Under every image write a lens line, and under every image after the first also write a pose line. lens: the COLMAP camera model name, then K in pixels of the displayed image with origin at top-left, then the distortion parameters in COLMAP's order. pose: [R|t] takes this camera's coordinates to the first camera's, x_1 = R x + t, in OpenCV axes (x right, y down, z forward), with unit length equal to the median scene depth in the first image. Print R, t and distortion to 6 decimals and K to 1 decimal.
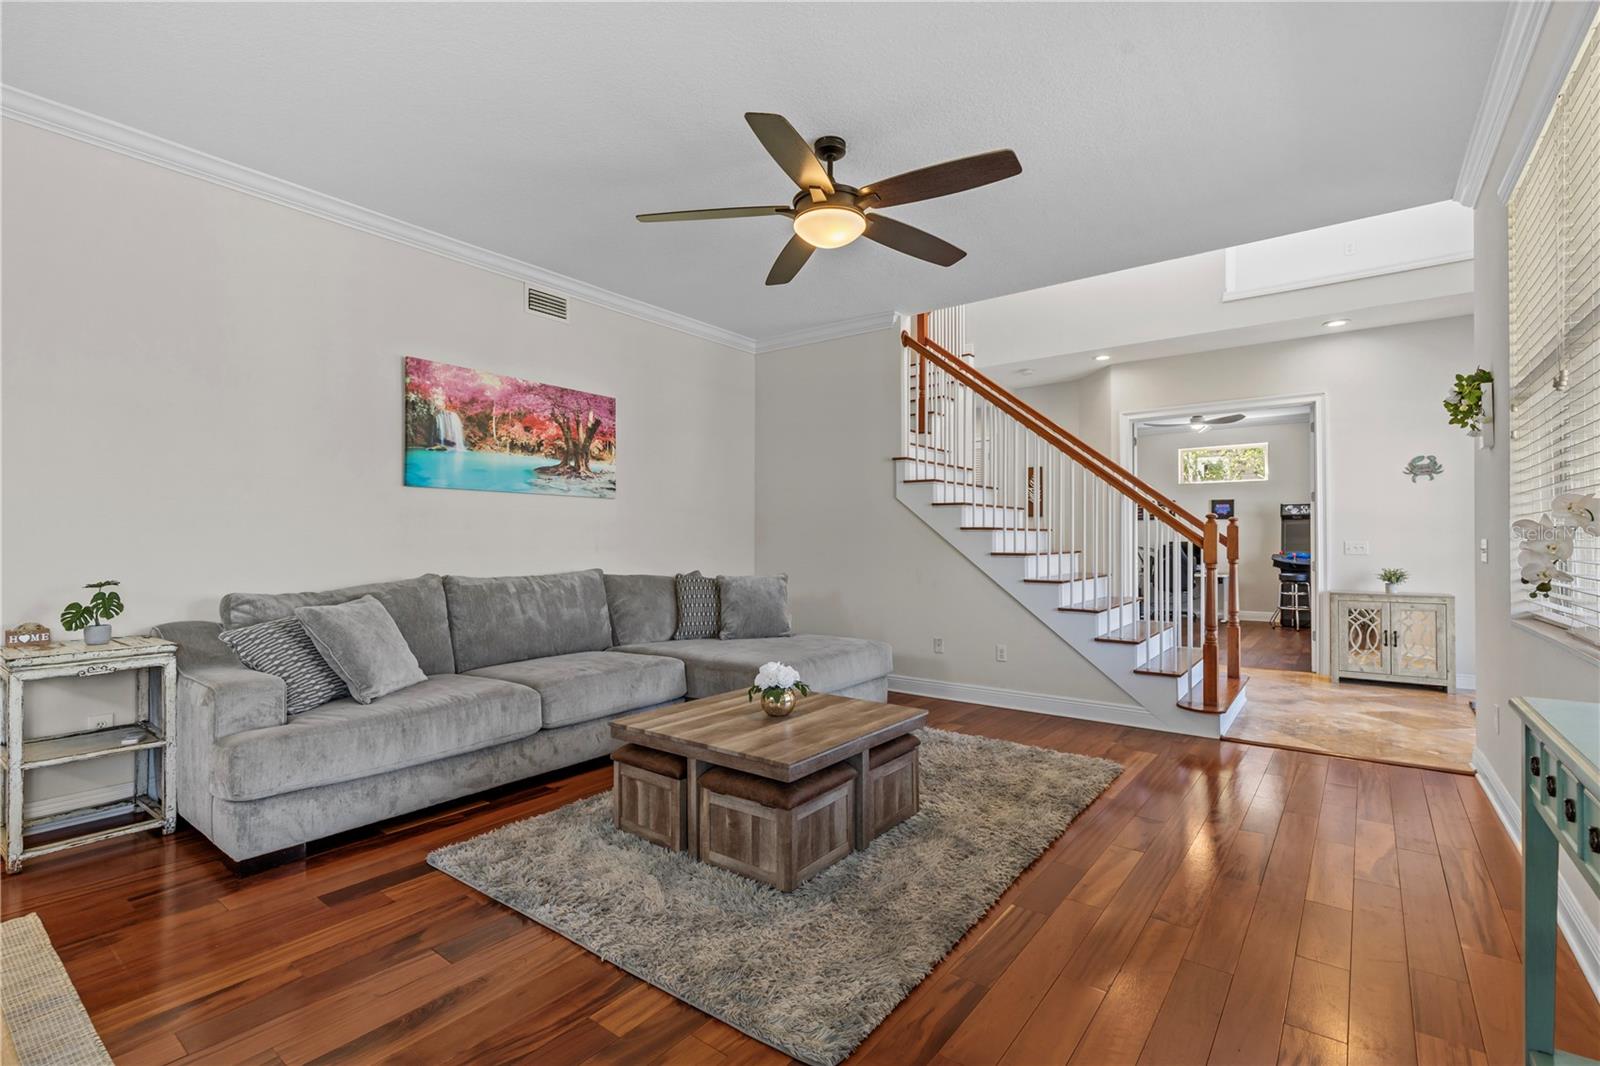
lens RADIAL K [[722.0, 0, 807.5], [0, 722.0, 529.7], [0, 0, 1]] dist [0.009416, -0.001122]
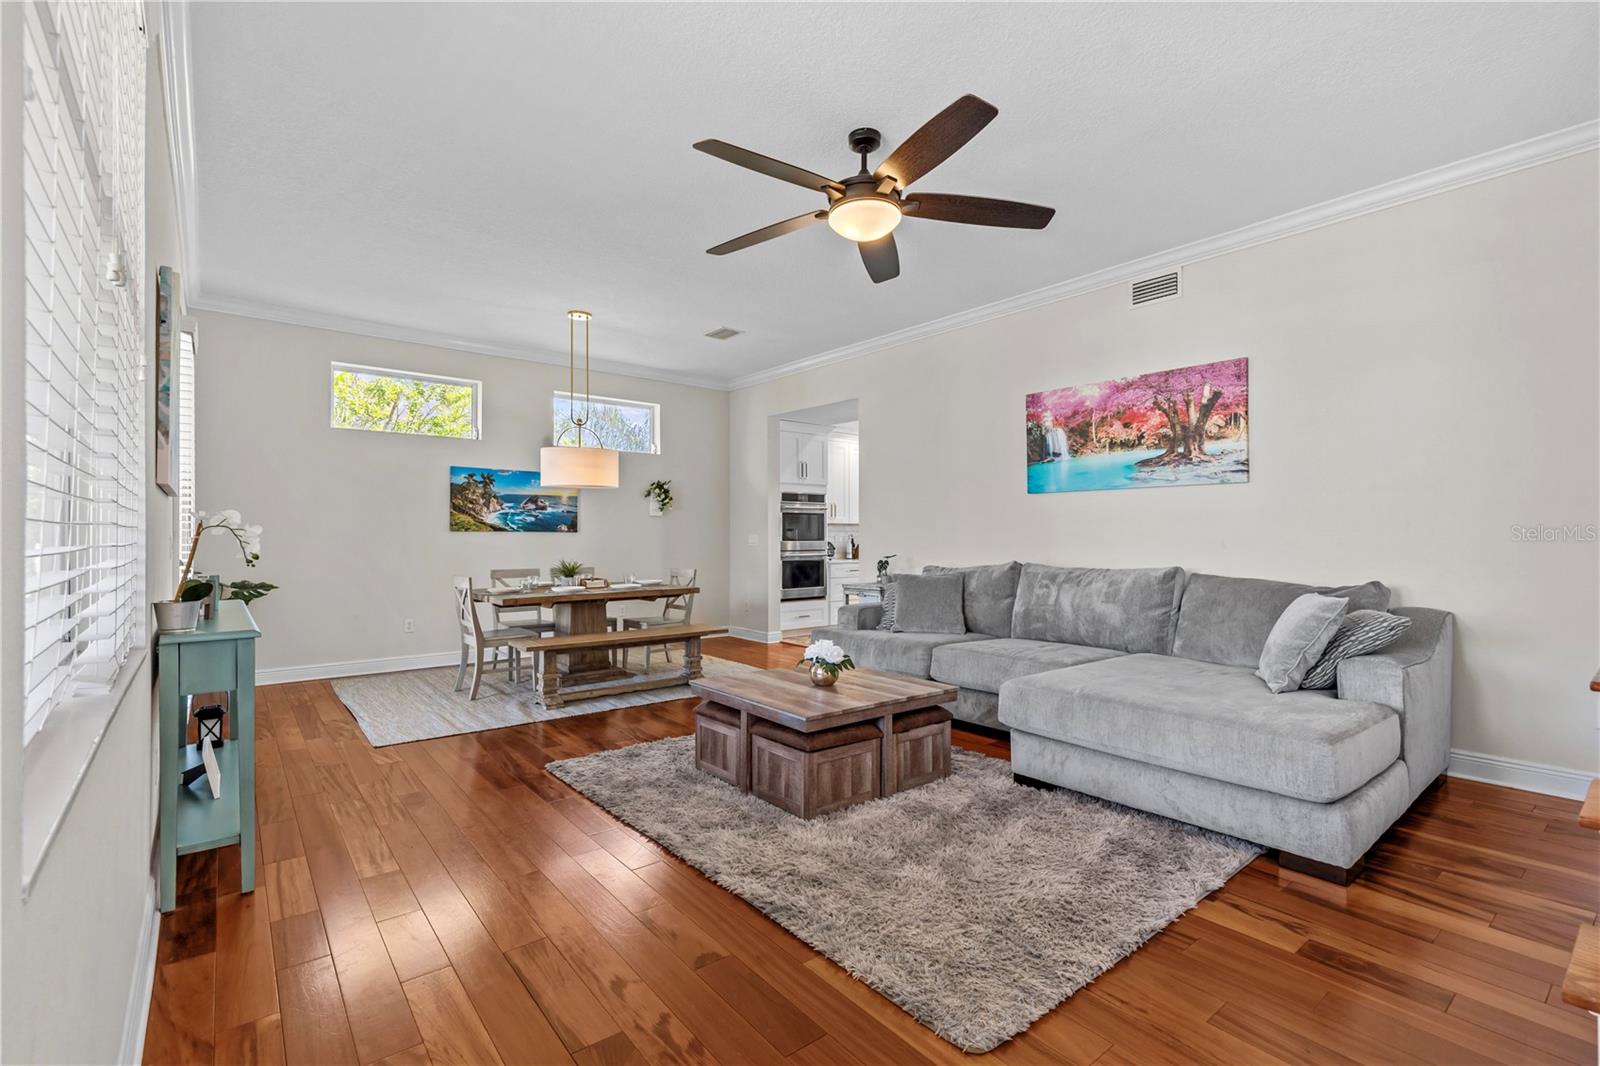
lens RADIAL K [[720.3, 0, 806.9], [0, 720.3, 532.3], [0, 0, 1]] dist [0.007140, -0.000635]
pose [[-0.231930, -0.007969, -0.972700, 0.697215], [0.015840, 0.999803, -0.011968, 0.015946], [0.972603, -0.018183, -0.231758, 0.790870]]
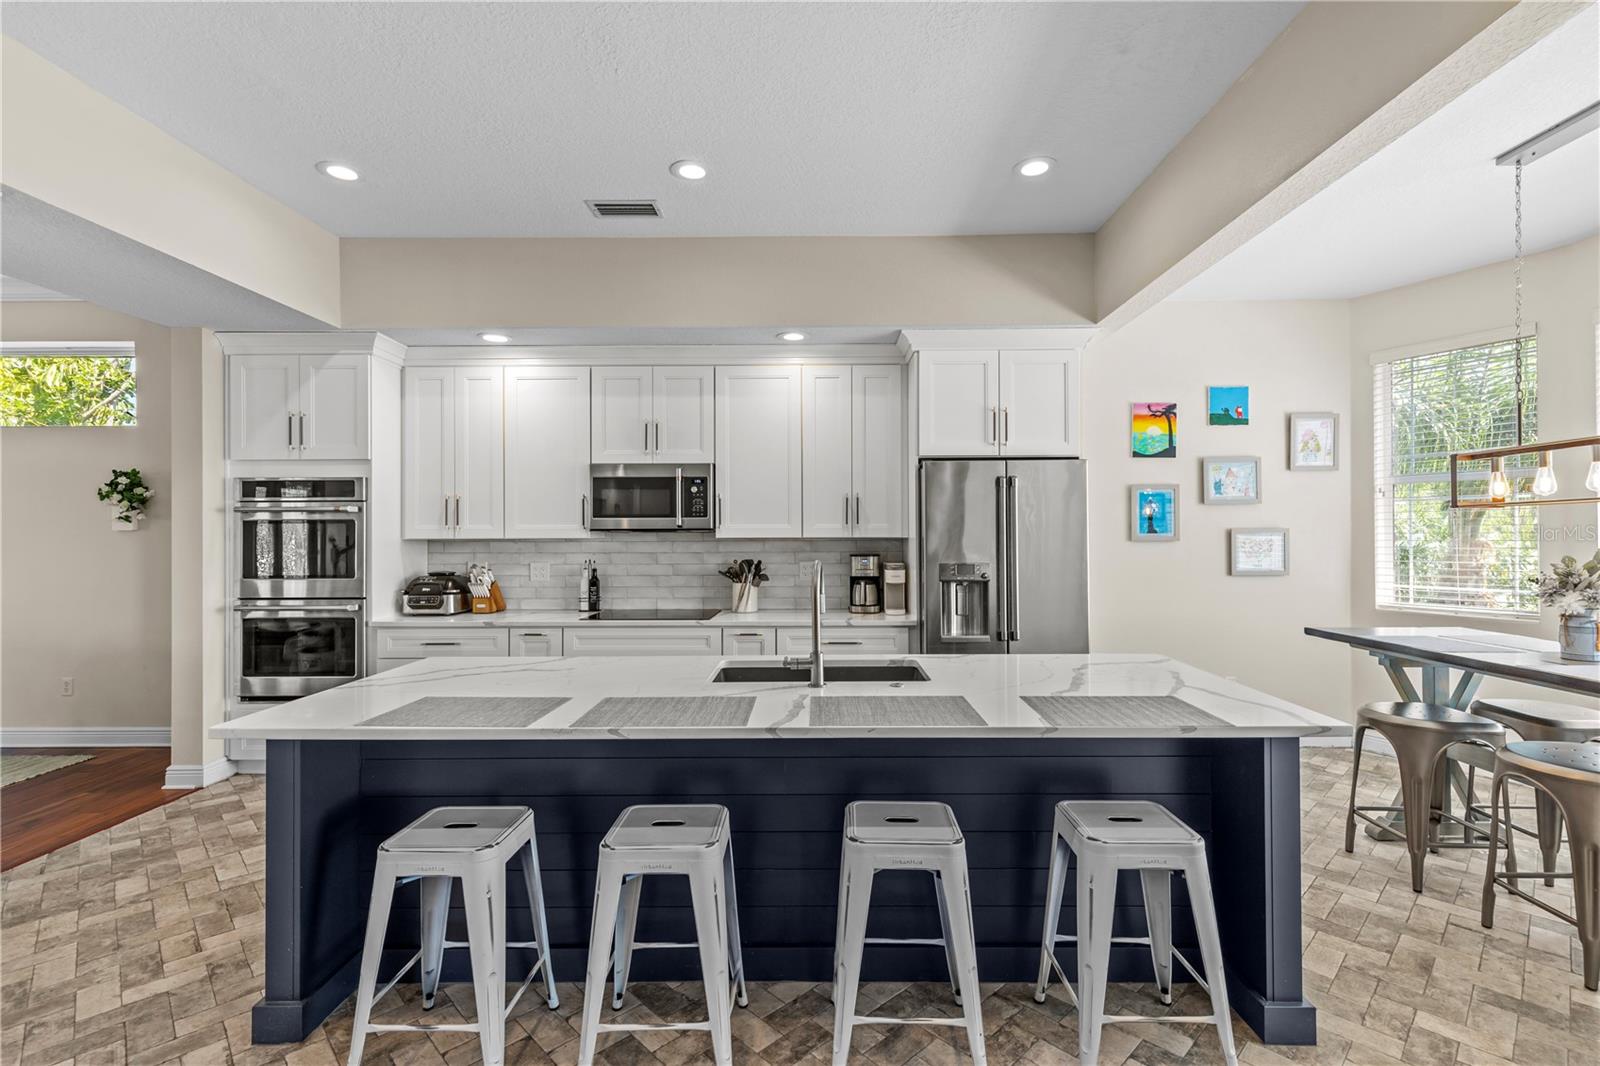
lens RADIAL K [[720.3, 0, 806.9], [0, 720.3, 532.3], [0, 0, 1]] dist [0.007140, -0.000635]
pose [[-0.807558, -0.000216, -0.589788, -1.002856], [0.011198, 0.999814, -0.015698, -0.018603], [0.589682, -0.019282, -0.807406, 1.415455]]
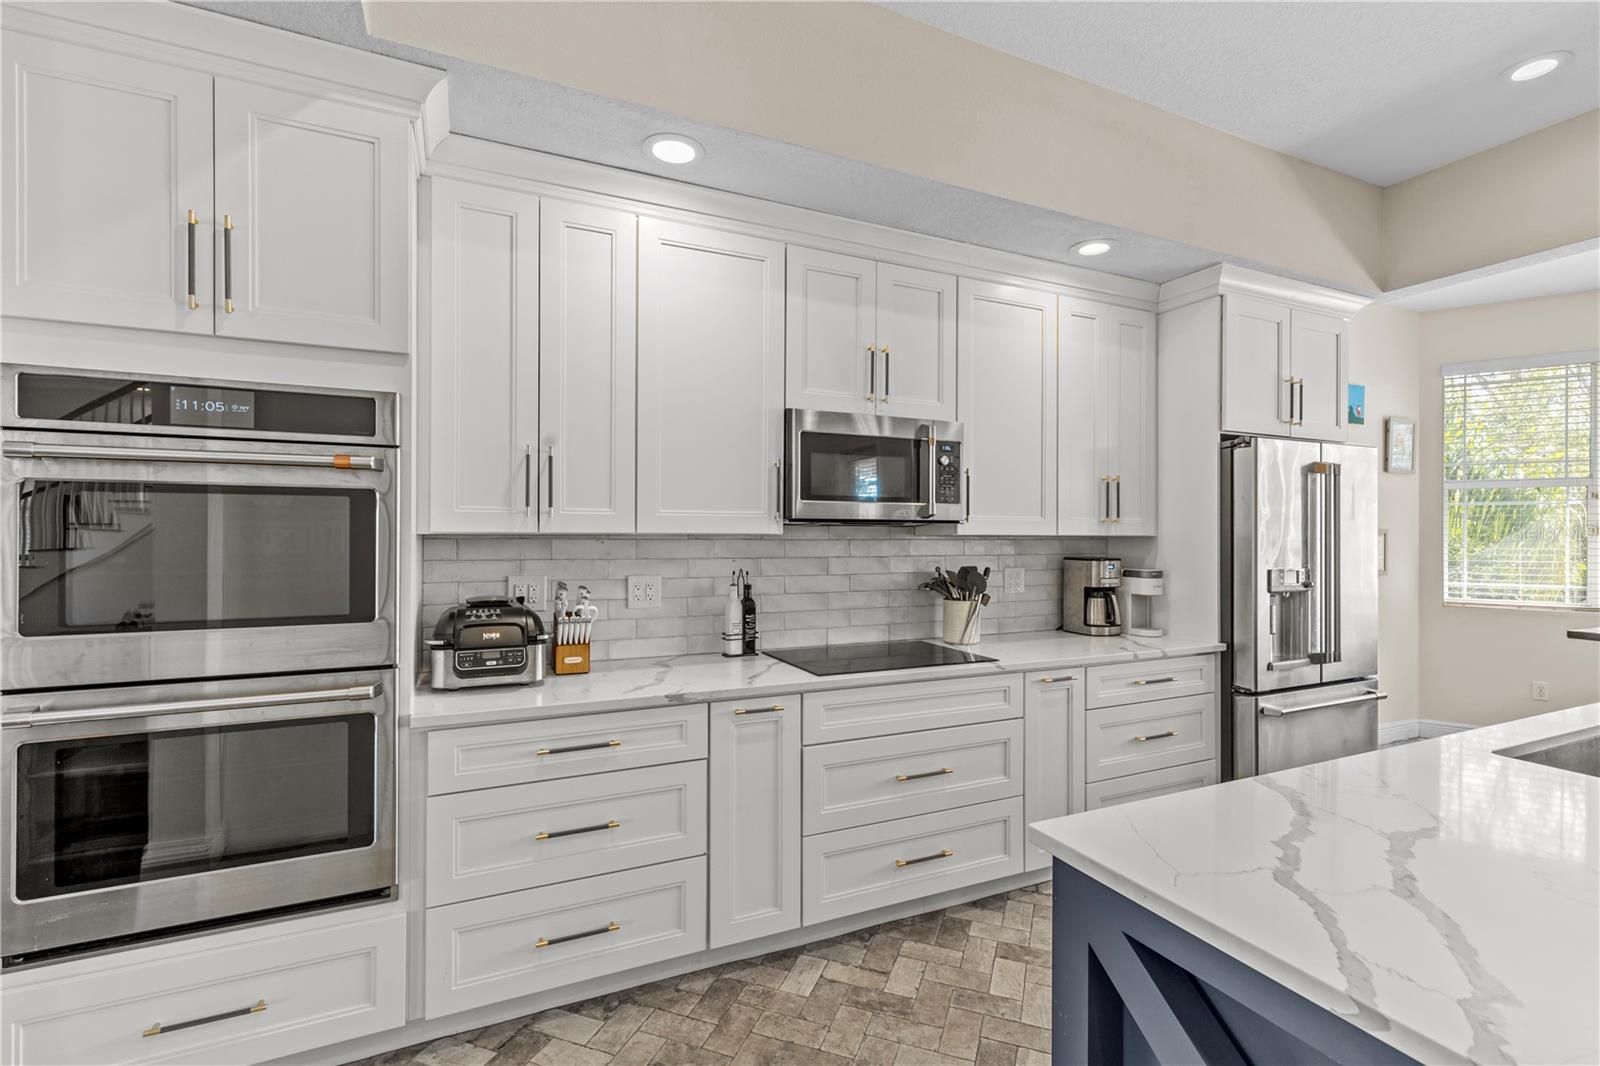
lens RADIAL K [[720.3, 0, 806.9], [0, 720.3, 532.3], [0, 0, 1]] dist [0.007140, -0.000635]
pose [[-0.473109, -0.003709, -0.880996, -0.851321], [0.007067, 0.999943, -0.008005, -0.025457], [0.880976, -0.010013, -0.473055, 0.786401]]
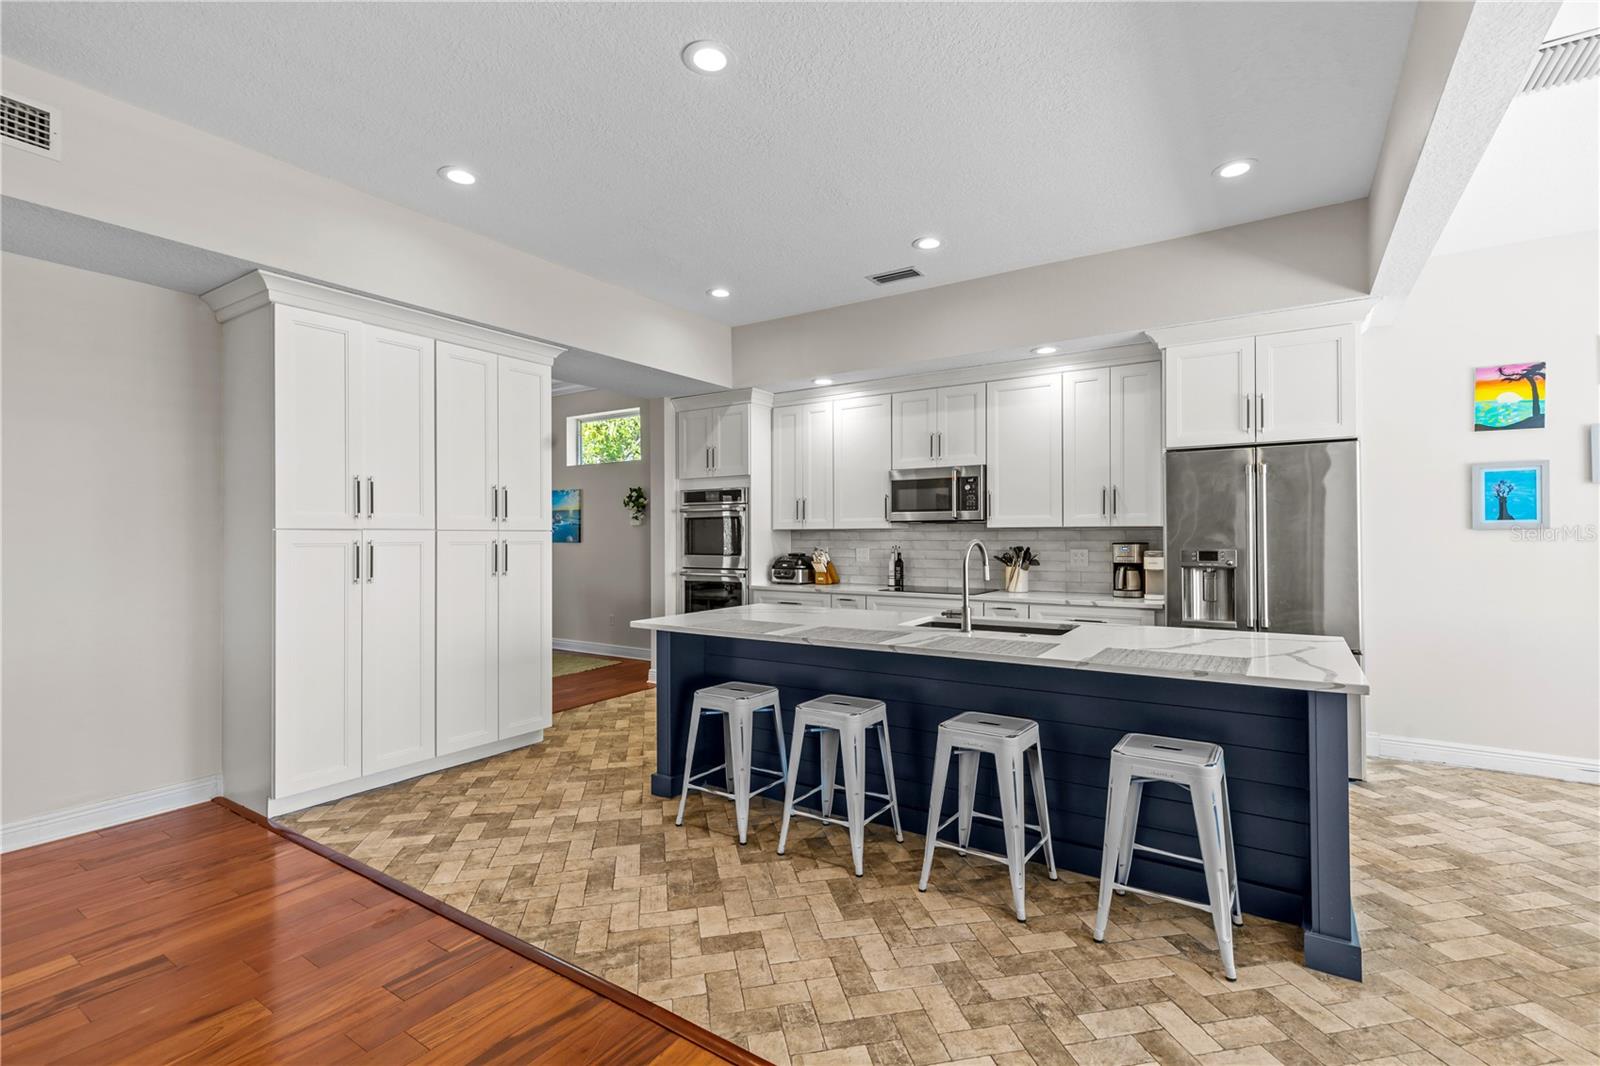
lens RADIAL K [[720.3, 0, 806.9], [0, 720.3, 532.3], [0, 0, 1]] dist [0.007140, -0.000635]
pose [[-0.997916, 0.003086, -0.064455, -1.107905], [0.004218, 0.999839, -0.017426, -0.002266], [0.064391, -0.017662, -0.997768, 1.672539]]
